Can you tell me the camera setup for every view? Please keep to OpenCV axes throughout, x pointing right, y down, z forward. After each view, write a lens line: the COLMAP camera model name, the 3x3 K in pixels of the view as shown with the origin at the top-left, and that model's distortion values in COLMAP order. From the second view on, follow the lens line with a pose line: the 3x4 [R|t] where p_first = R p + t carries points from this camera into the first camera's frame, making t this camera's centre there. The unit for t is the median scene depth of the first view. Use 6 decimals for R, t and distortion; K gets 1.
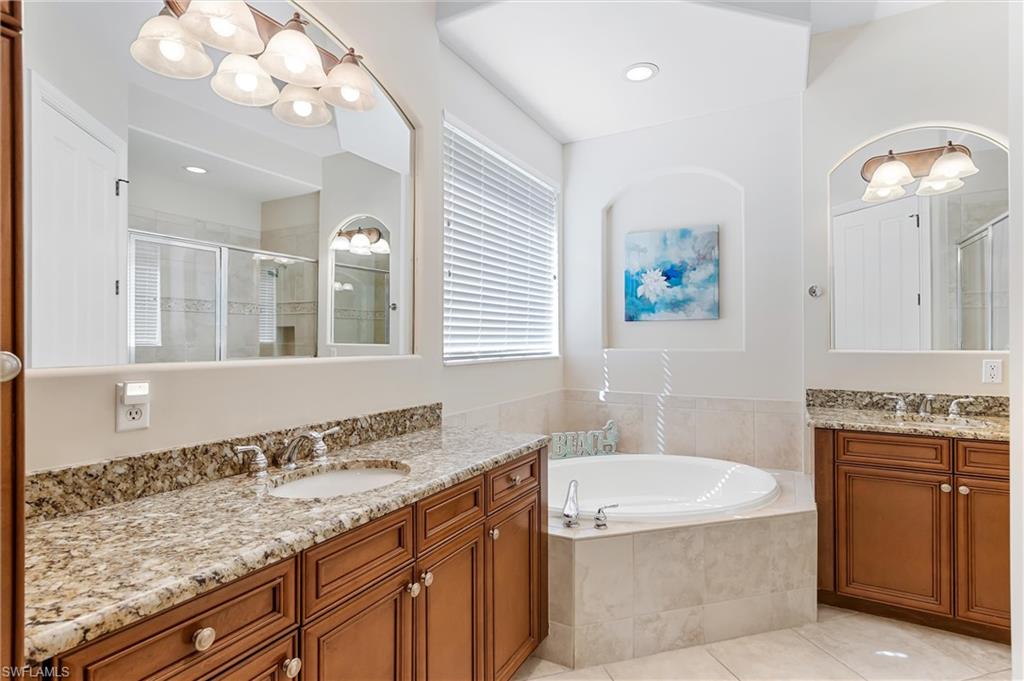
lens RADIAL K [[520.3, 0, 514.8], [0, 520.3, 337.8], [0, 0, 1]] dist [0.002674, 0.000719]
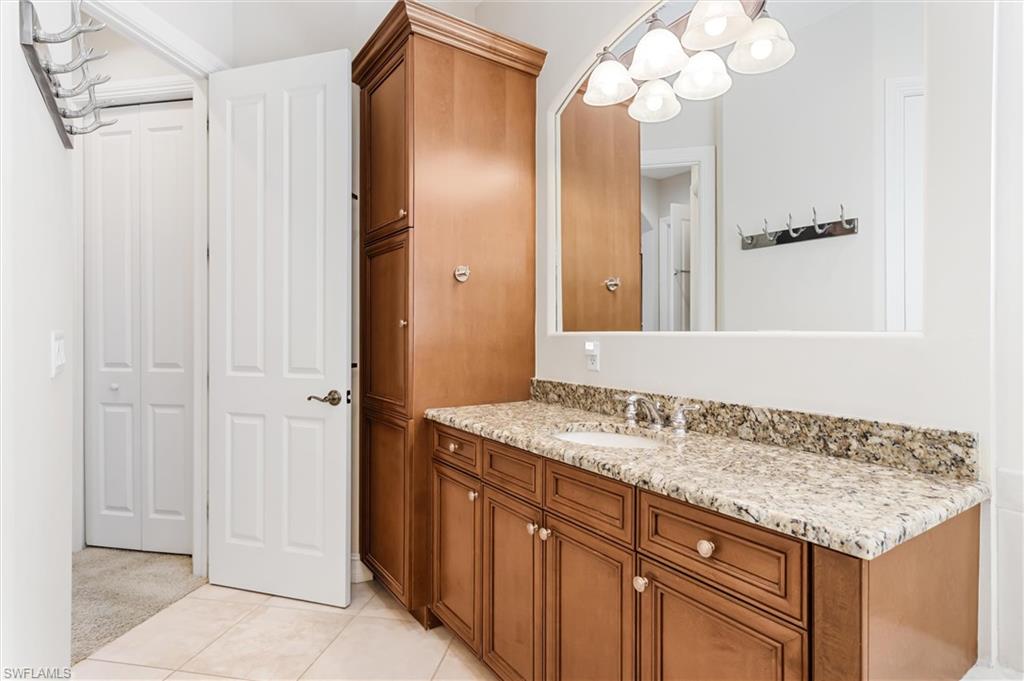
lens RADIAL K [[520.3, 0, 514.8], [0, 520.3, 337.8], [0, 0, 1]] dist [0.002674, 0.000719]
pose [[-0.464024, 0.000428, -0.885823, 0.581503], [-0.004813, 0.999984, 0.003004, 0.047087], [0.885810, 0.005658, -0.464014, 1.057040]]
